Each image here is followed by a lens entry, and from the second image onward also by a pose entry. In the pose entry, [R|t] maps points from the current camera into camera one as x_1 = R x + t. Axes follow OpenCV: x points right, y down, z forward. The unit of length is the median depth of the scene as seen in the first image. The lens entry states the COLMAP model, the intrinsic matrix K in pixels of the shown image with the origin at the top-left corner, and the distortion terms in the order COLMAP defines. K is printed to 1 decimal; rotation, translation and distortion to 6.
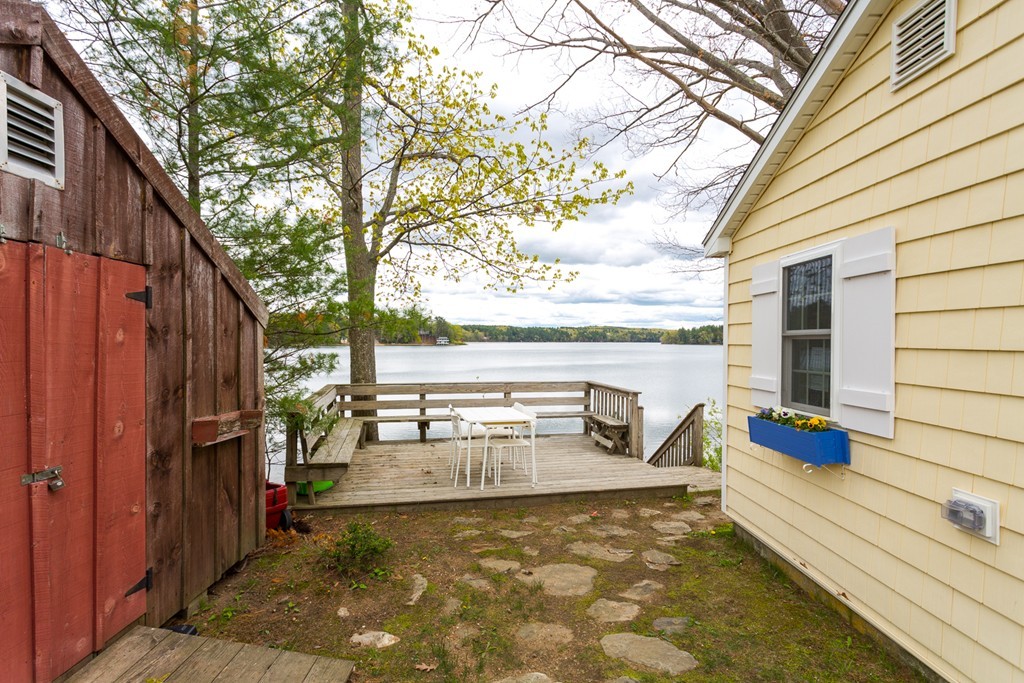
lens RADIAL K [[483.2, 0, 497.6], [0, 483.2, 348.2], [0, 0, 1]] dist [-0.001101, 0.002933]
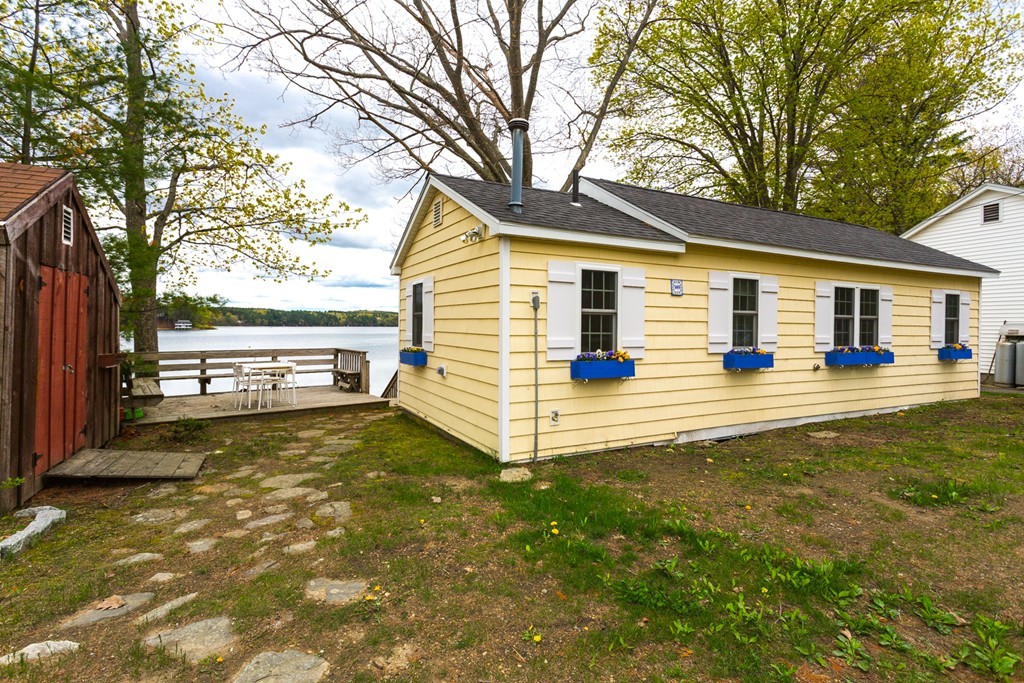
lens RADIAL K [[483.2, 0, 510.1], [0, 483.2, 323.4], [0, 0, 1]] dist [-0.001101, 0.002933]
pose [[0.884461, 0.005164, 0.466586, -0.030694], [0.004006, 0.999818, -0.018659, 0.025922], [-0.466598, 0.018373, 0.884279, -0.559577]]
